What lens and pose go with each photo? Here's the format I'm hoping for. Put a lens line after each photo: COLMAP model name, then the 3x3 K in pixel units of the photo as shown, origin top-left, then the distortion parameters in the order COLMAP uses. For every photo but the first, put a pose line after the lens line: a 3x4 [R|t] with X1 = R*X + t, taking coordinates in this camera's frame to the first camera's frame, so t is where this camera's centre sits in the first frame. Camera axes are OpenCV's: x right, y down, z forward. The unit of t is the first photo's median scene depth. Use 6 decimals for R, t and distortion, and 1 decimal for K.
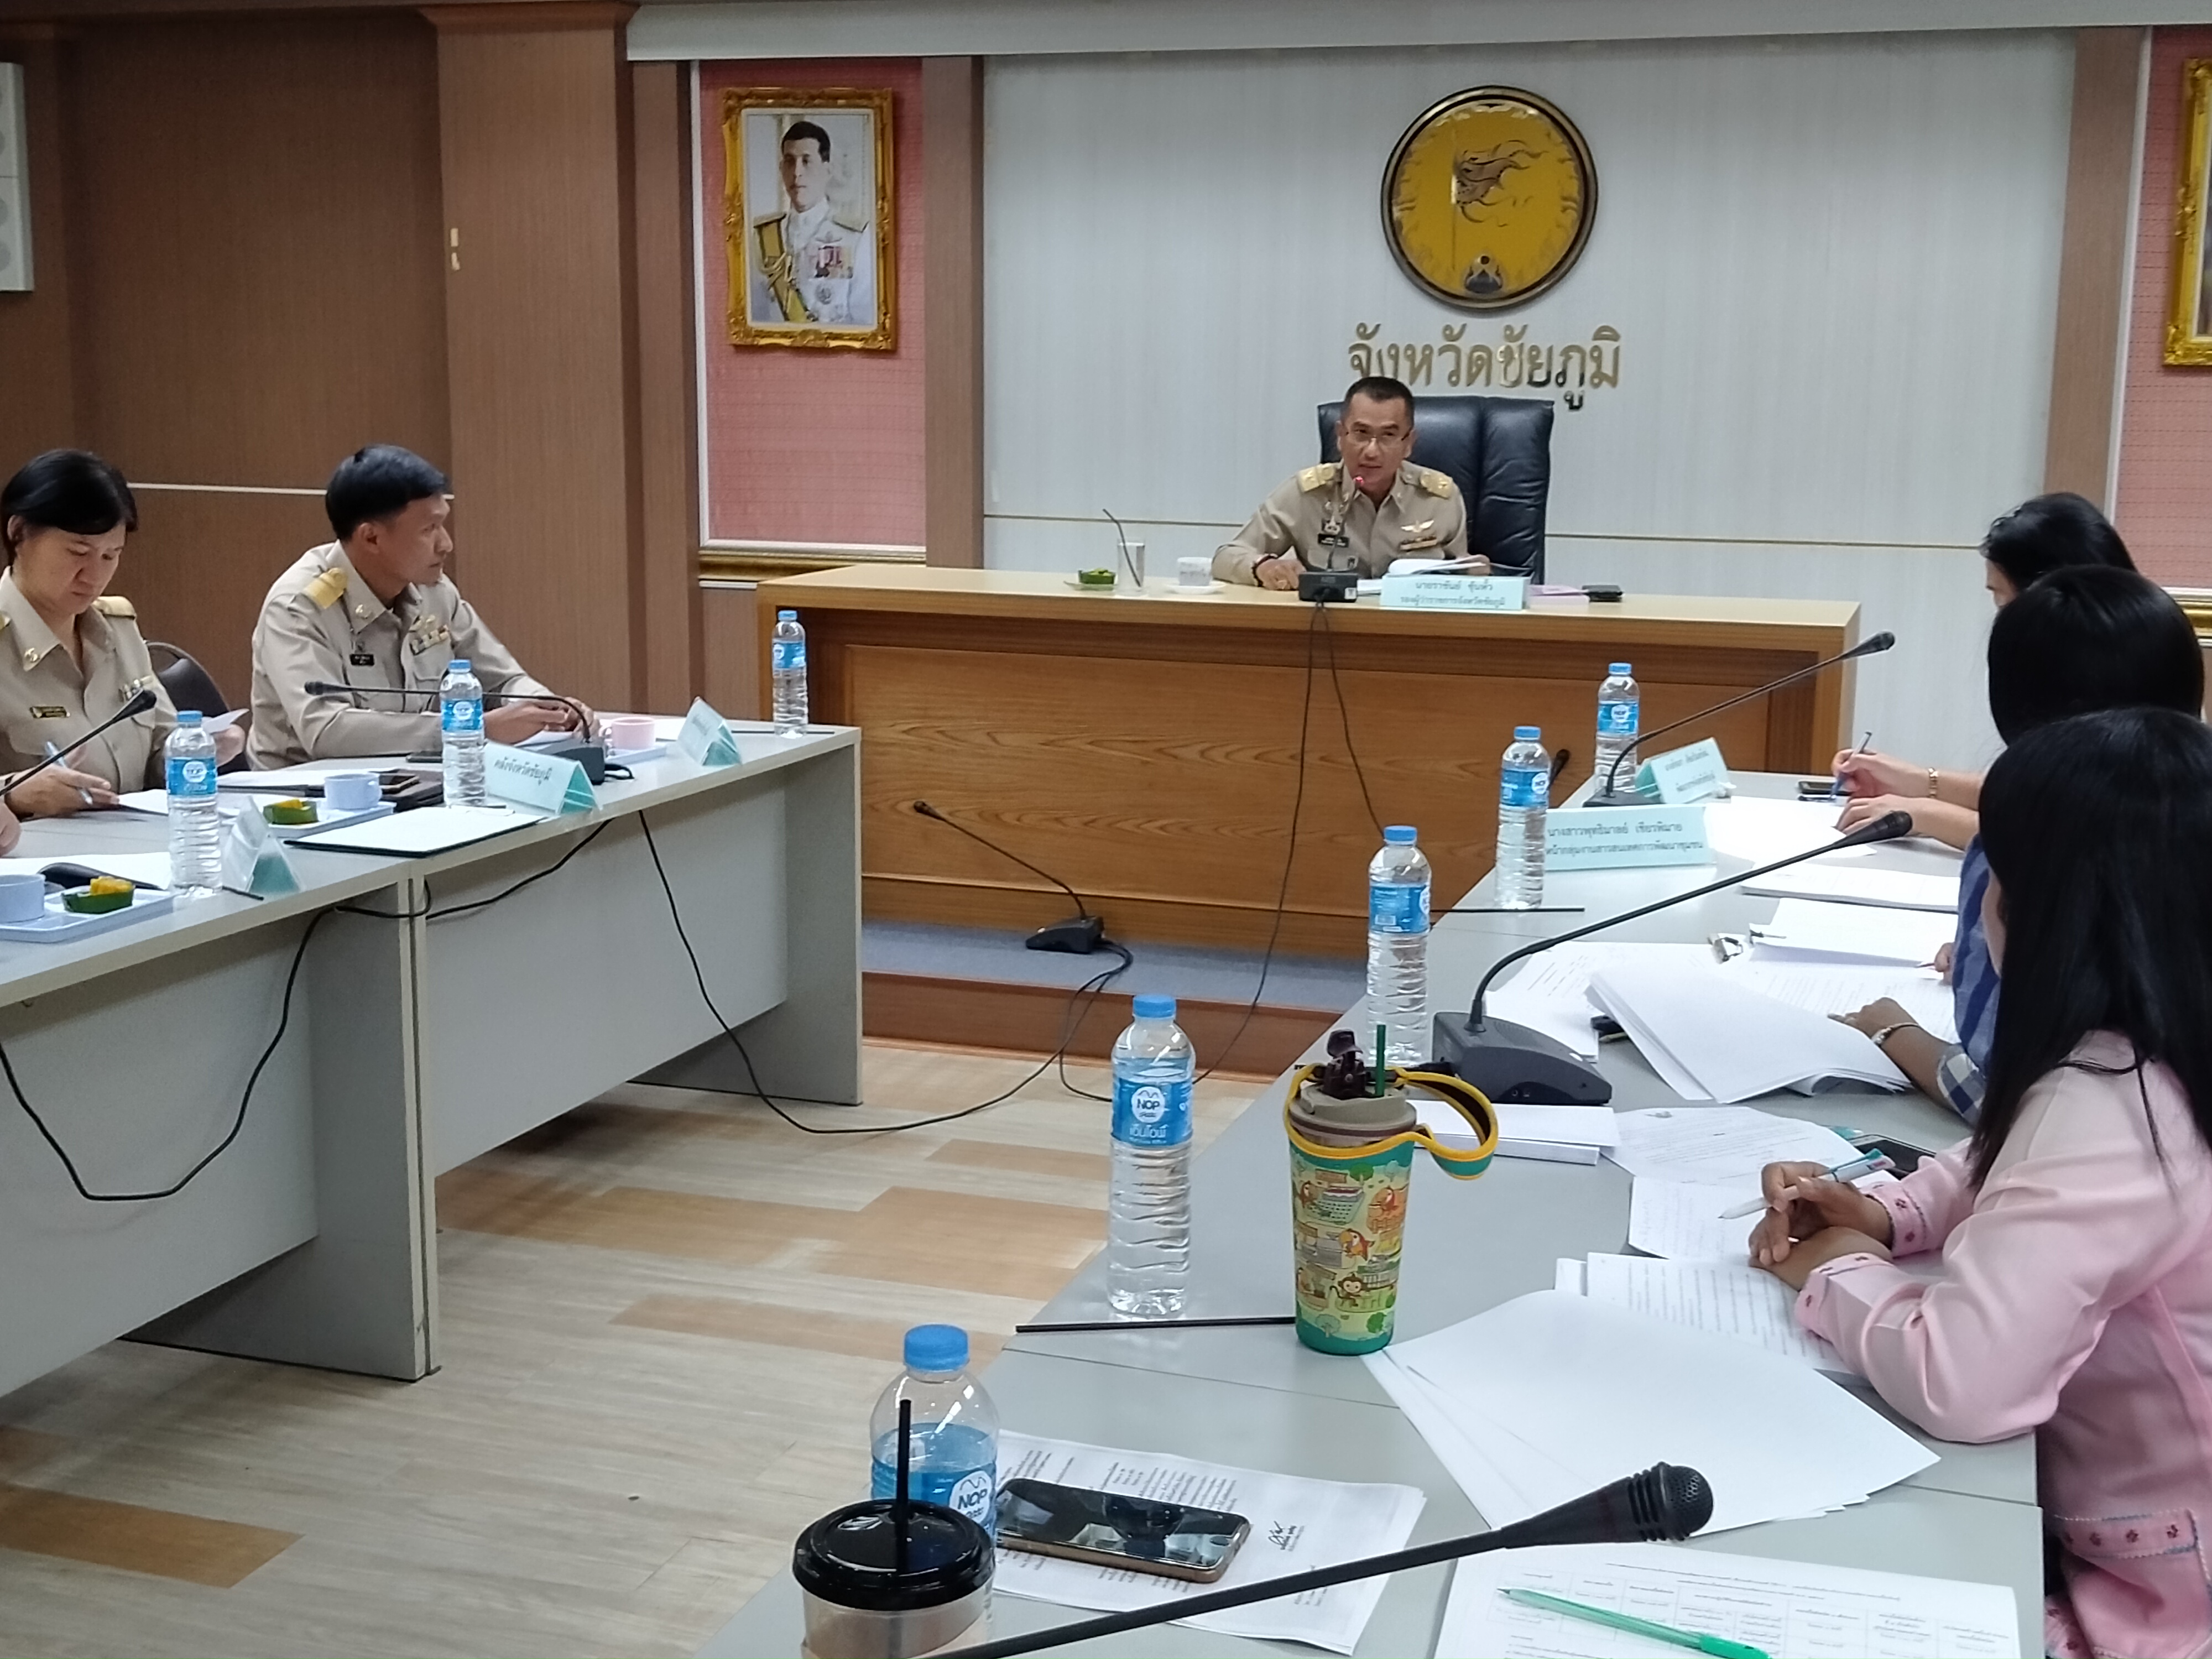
lens RADIAL K [[2305.9, 0, 1103.5], [0, 2305.9, 890.1], [0, 0, 1]] dist [0.161550, -0.322466]
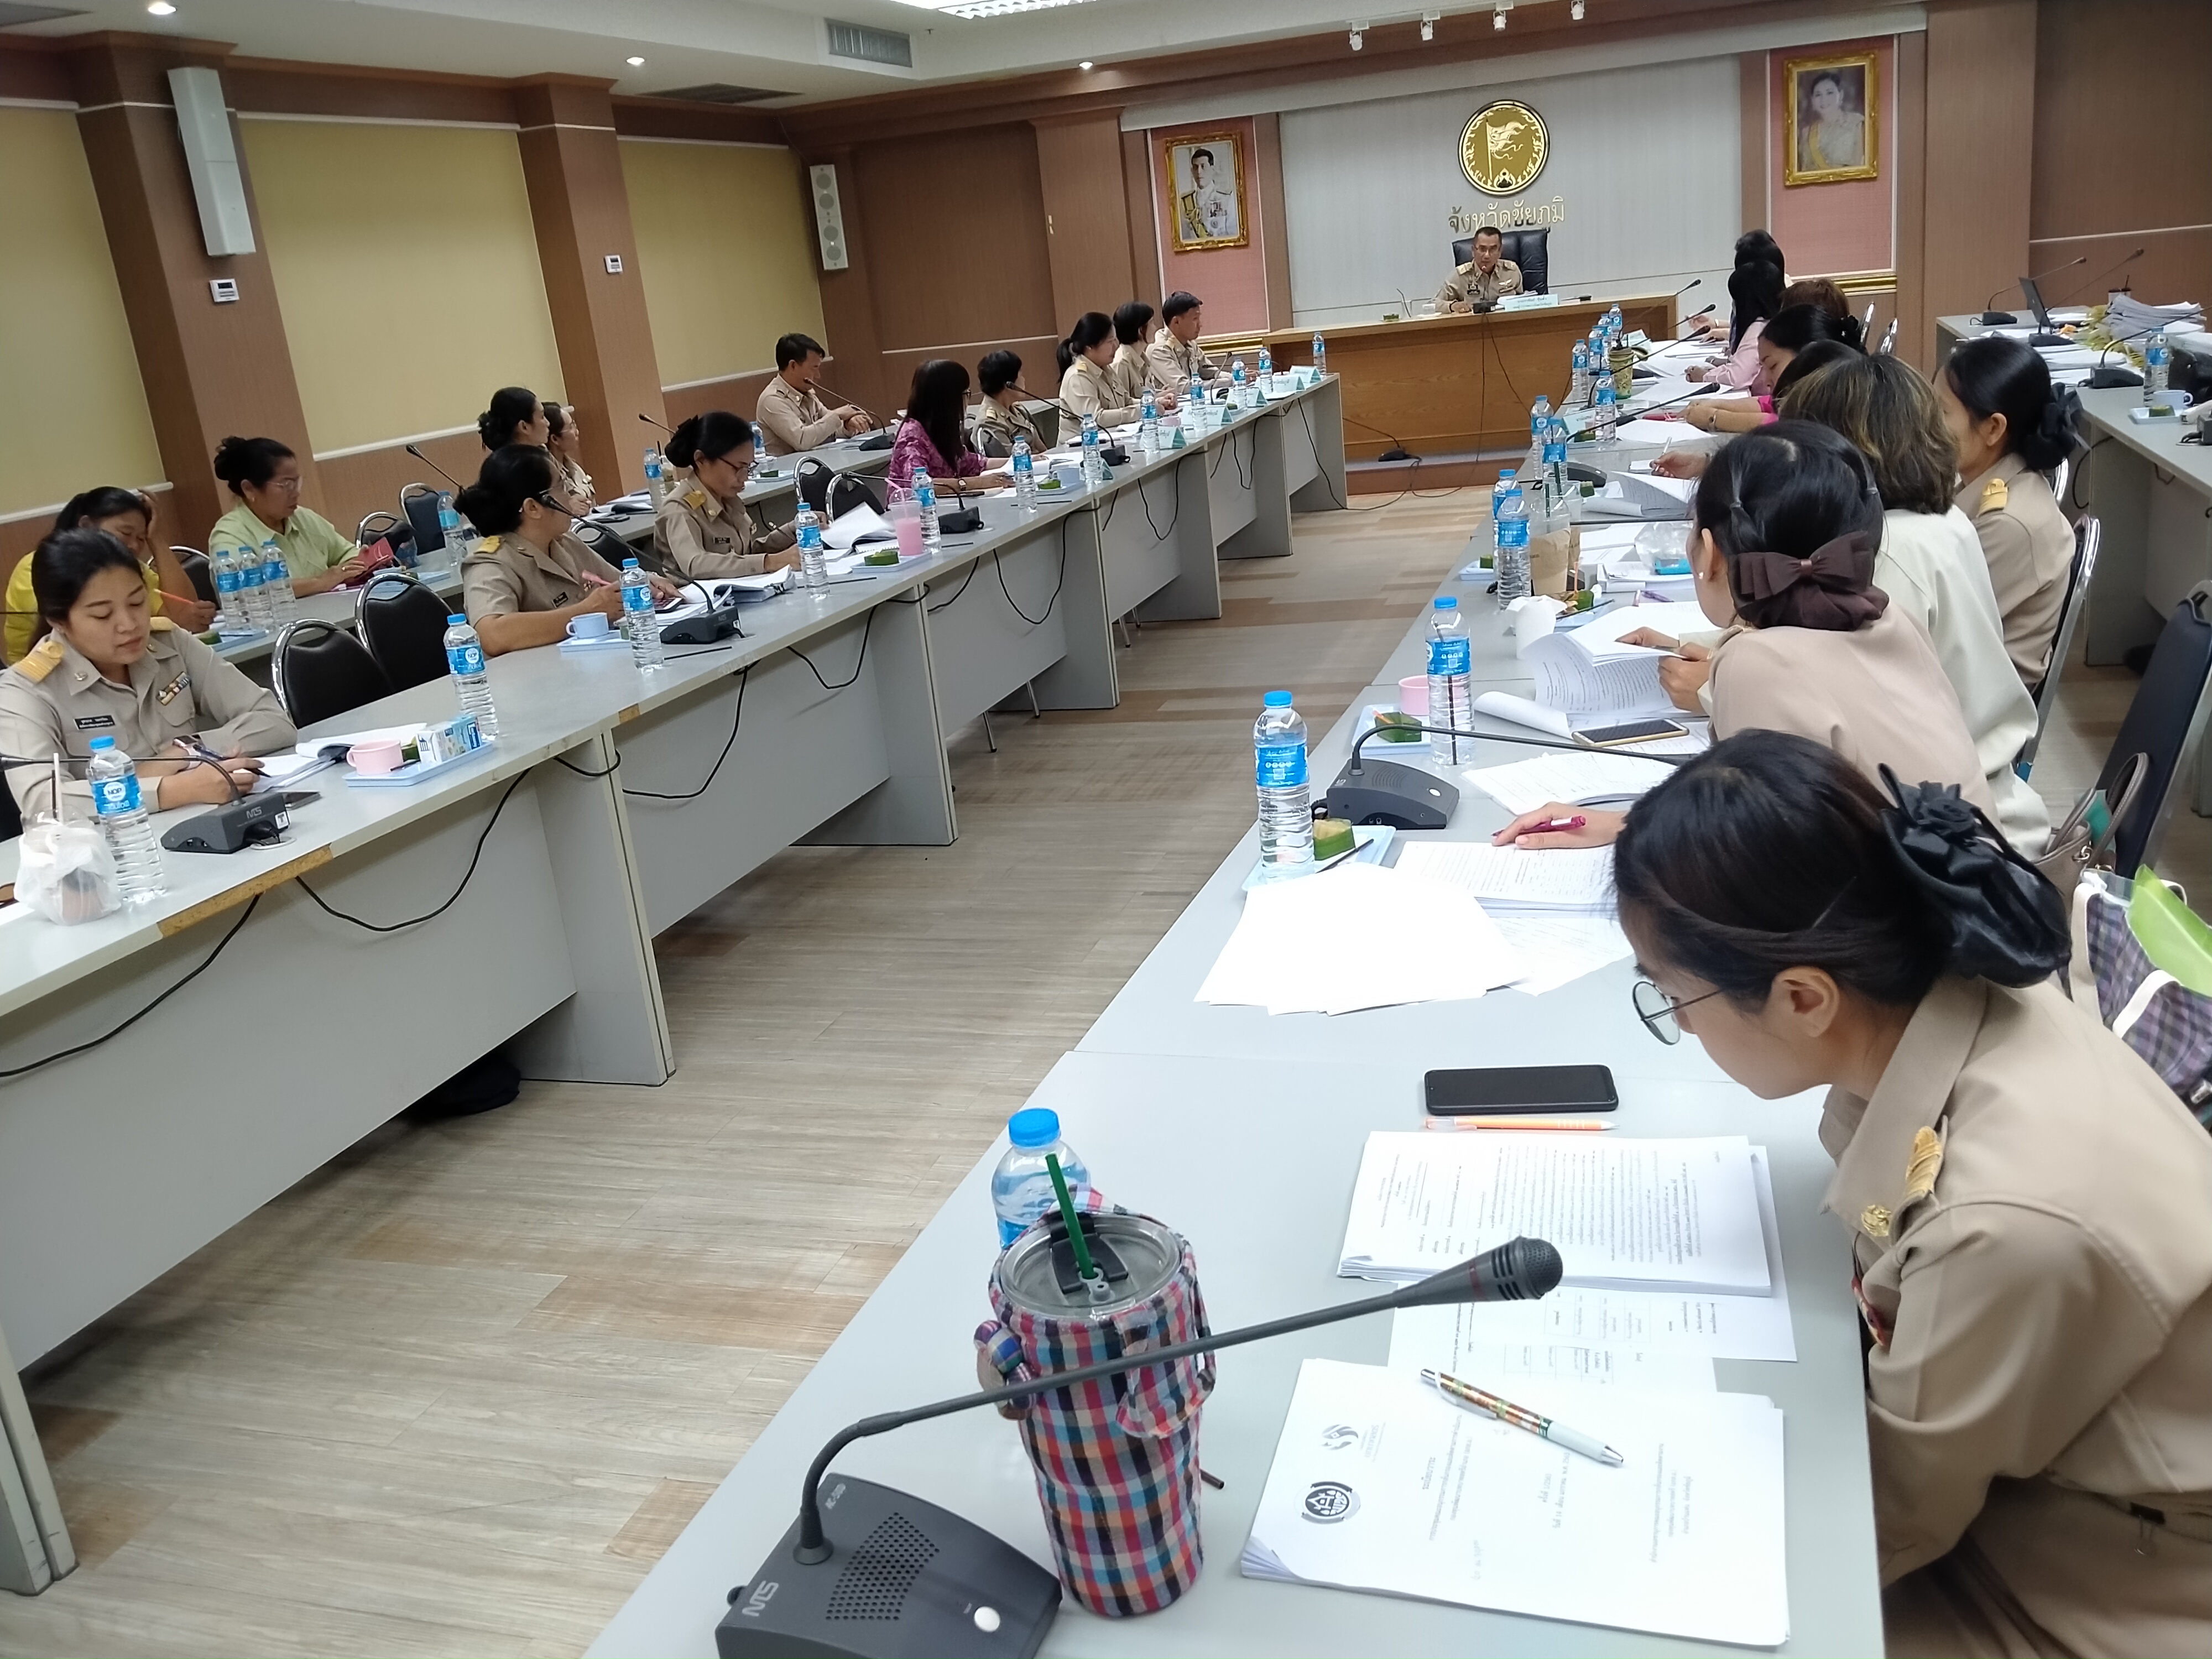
lens RADIAL K [[1854.2, 0, 1110.1], [0, 1854.2, 833.2], [0, 0, 1]] dist [0.097388, -0.177305]
pose [[0.991860, -0.126587, 0.013773, -0.328708], [0.125250, 0.989390, 0.073621, 0.192696], [-0.022947, -0.071297, 0.997191, -0.891485]]
